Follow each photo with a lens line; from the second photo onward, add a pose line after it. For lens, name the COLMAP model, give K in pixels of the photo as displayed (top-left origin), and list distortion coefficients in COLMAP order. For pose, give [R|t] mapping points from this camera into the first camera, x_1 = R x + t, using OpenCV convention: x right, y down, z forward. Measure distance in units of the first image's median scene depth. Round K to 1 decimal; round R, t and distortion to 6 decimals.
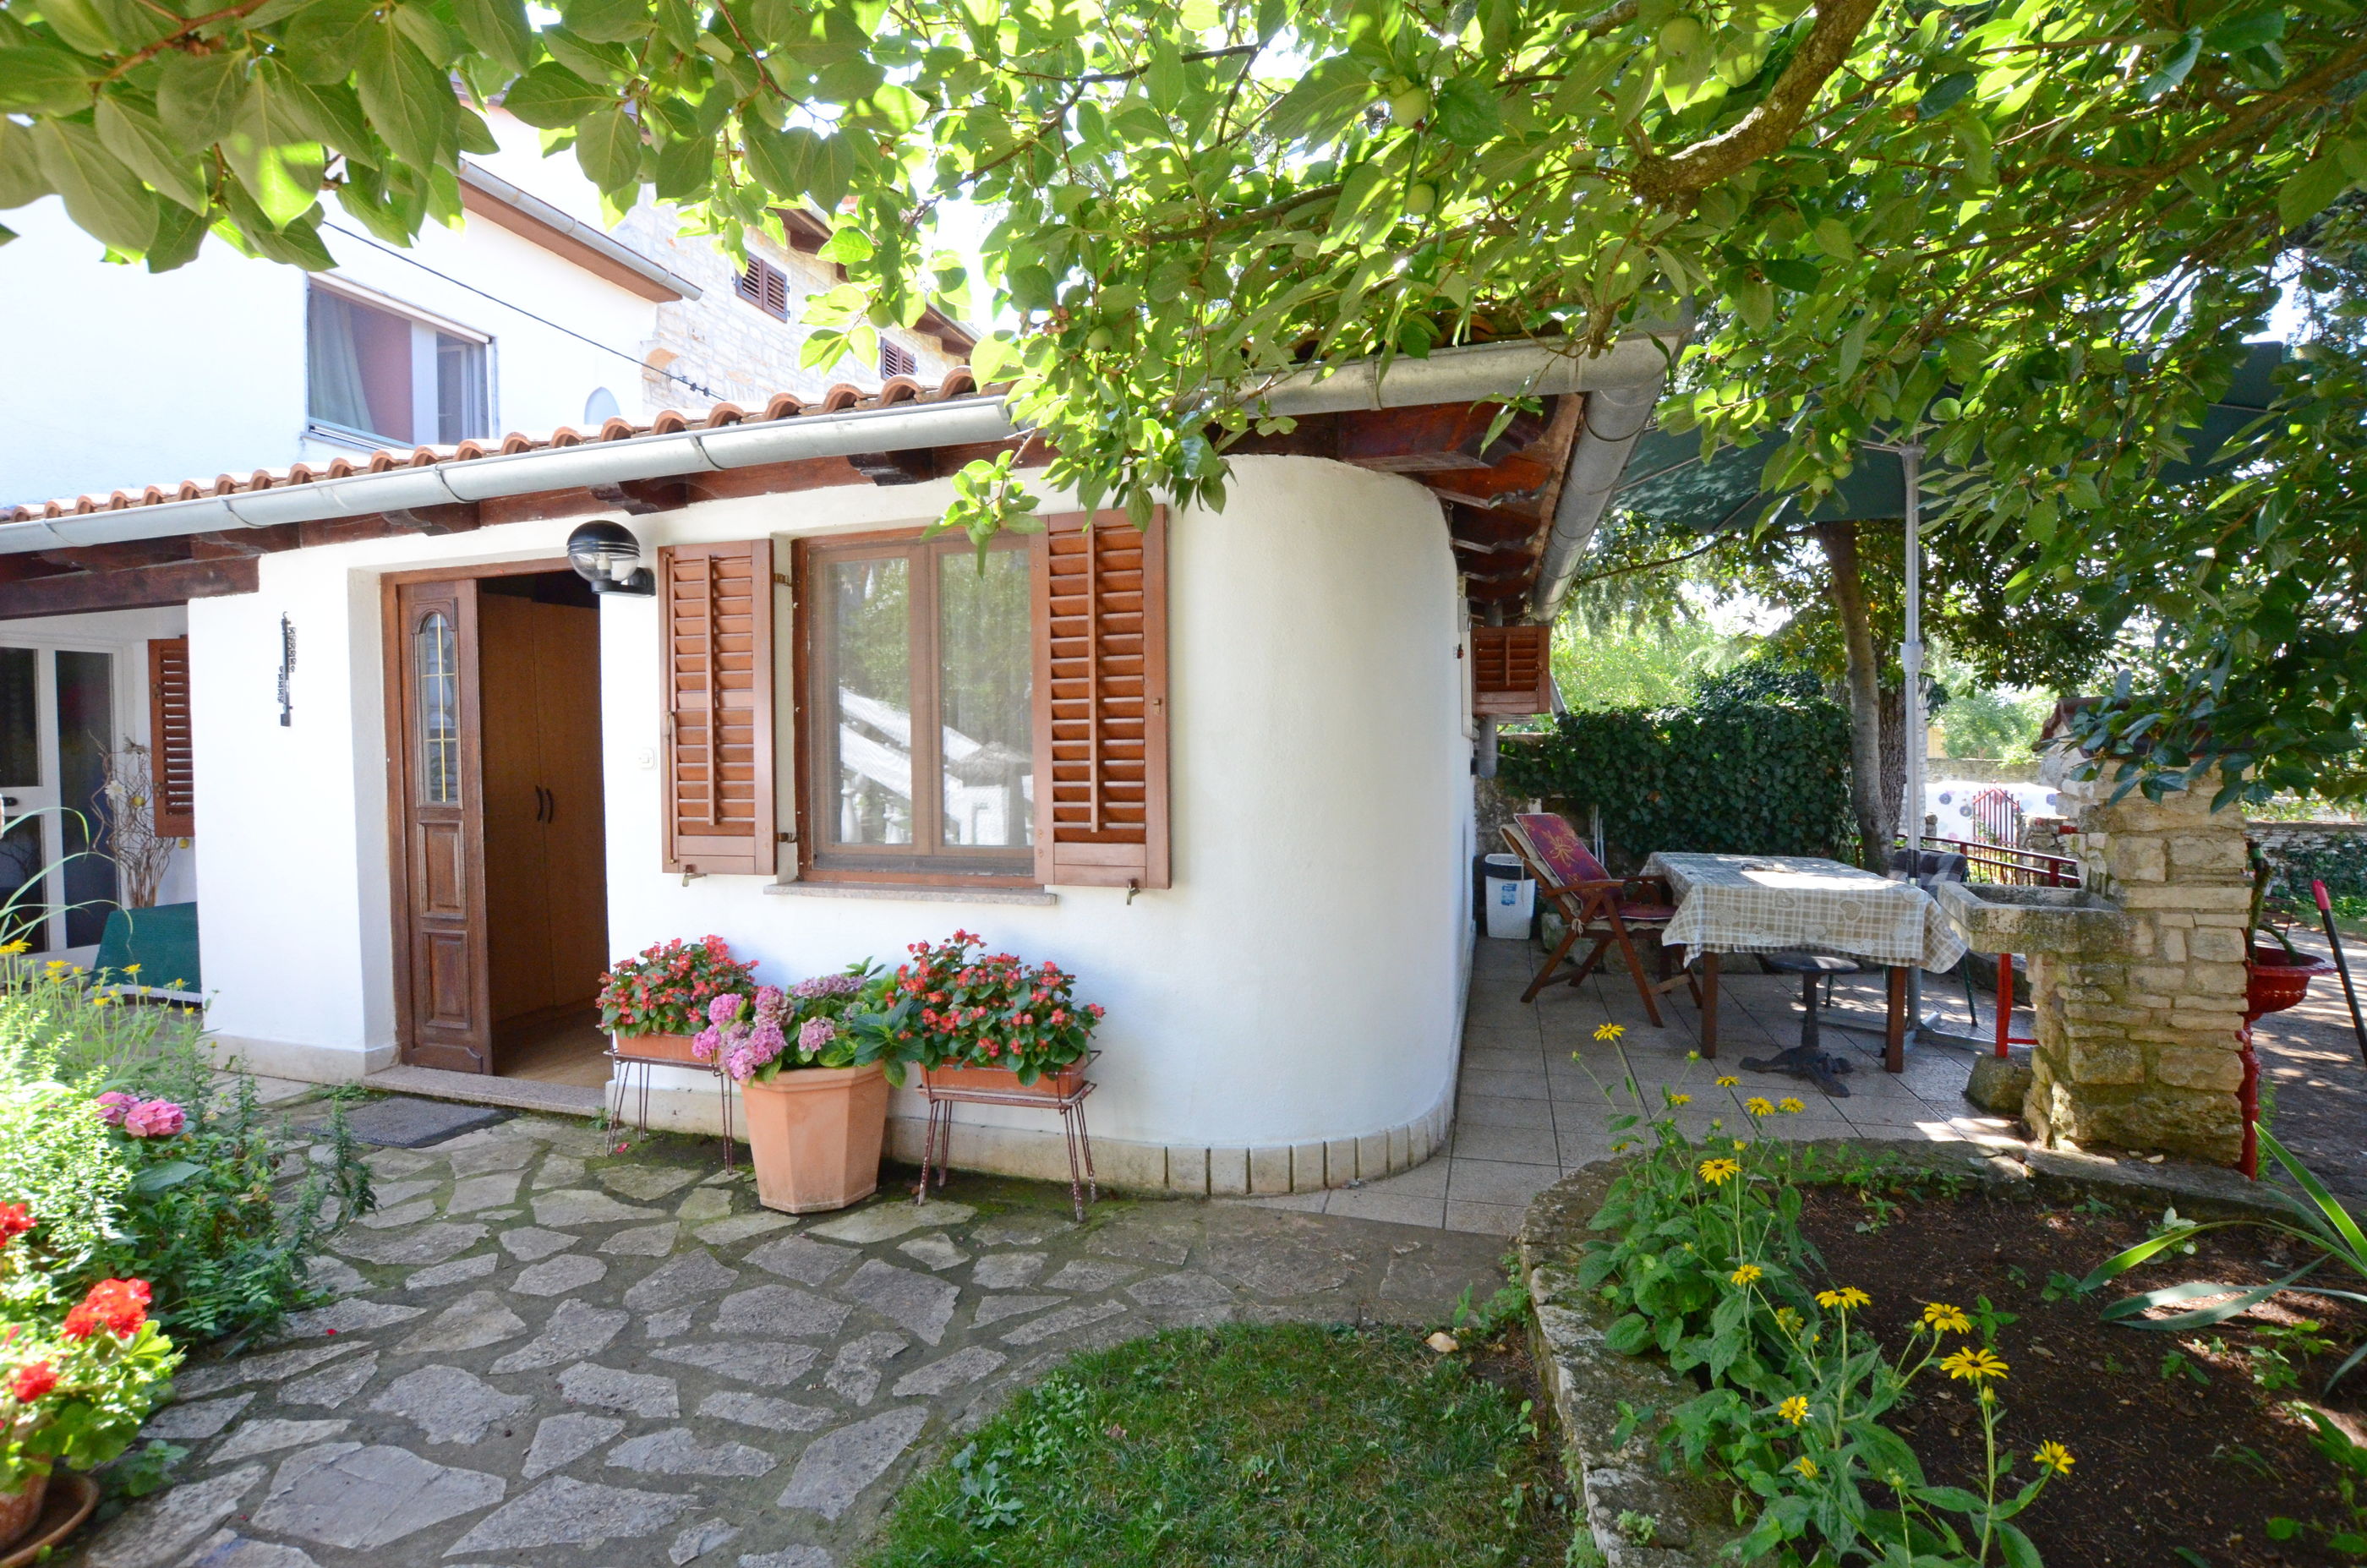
lens RADIAL K [[1088.9, 0, 1189.9], [0, 1088.9, 772.2], [0, 0, 1]] dist [-0.028689, 0.003784]
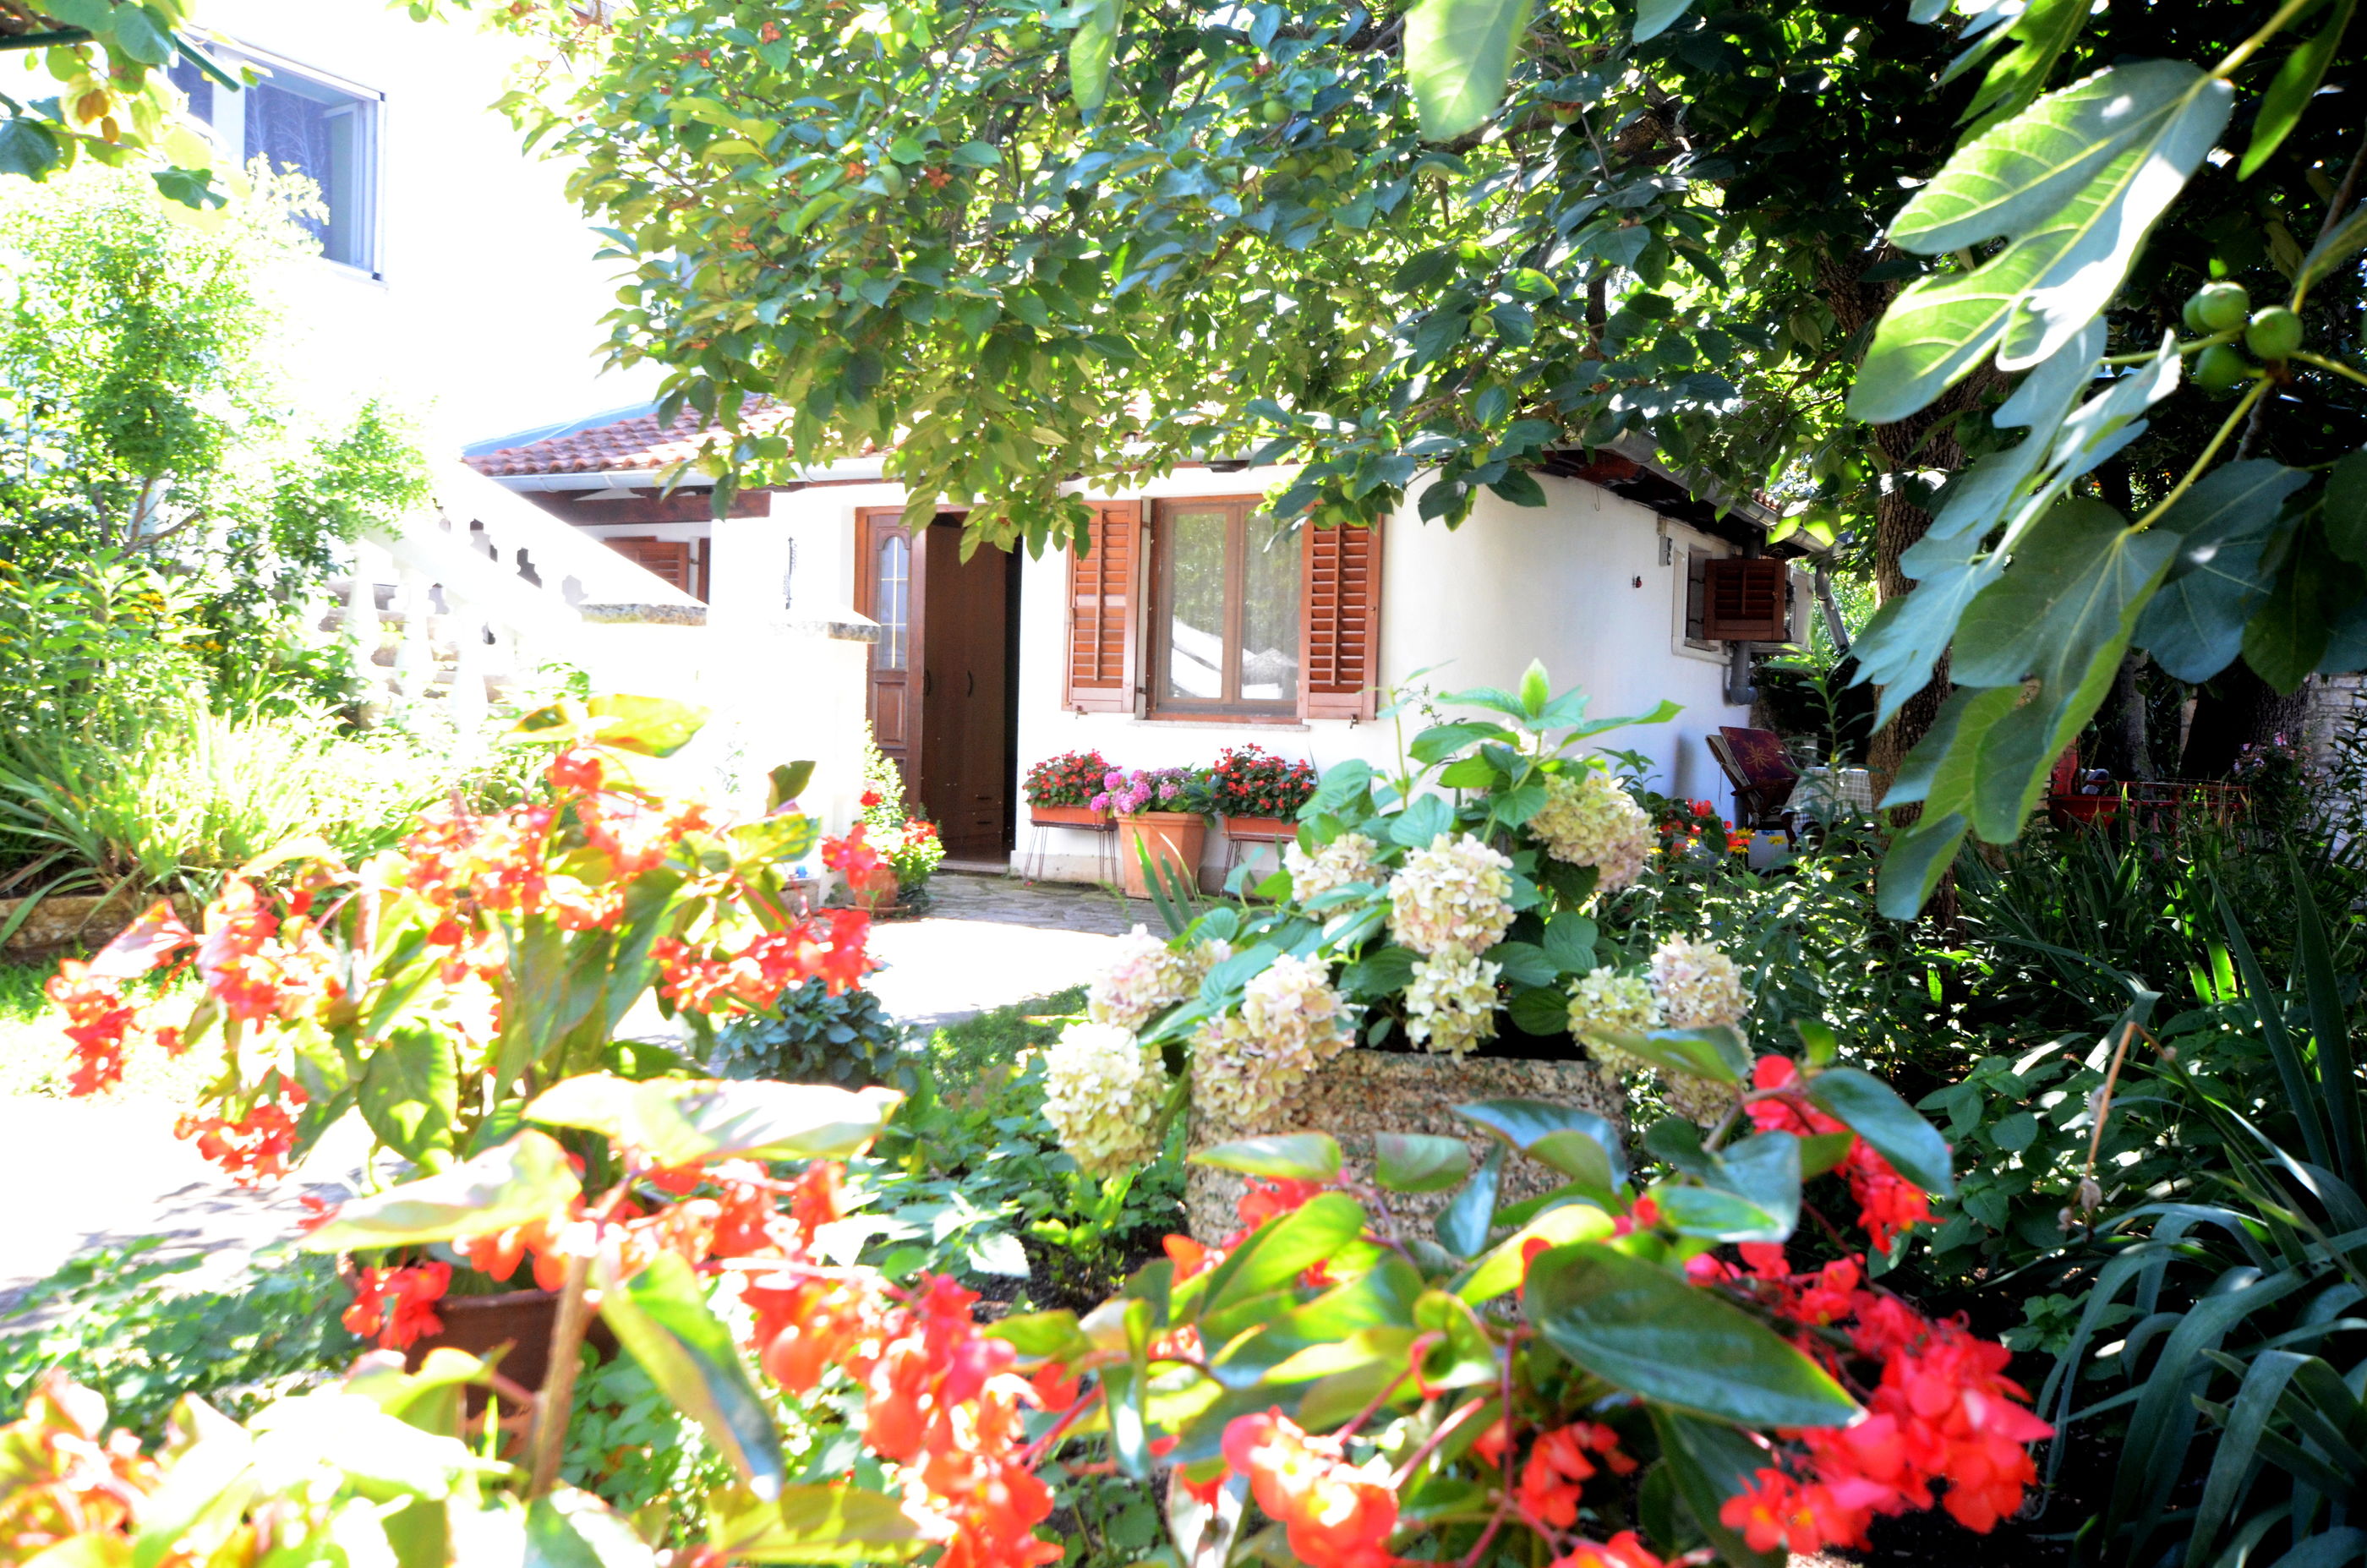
lens RADIAL K [[2051.1, 0, 1189.7], [0, 2051.1, 781.9], [0, 0, 1]] dist [0.011170, 0.000814]
pose [[0.976986, 0.047164, -0.208024, 0.360768], [-0.047678, 0.998860, 0.002546, 0.205421], [0.207907, 0.007431, 0.978120, -2.131968]]
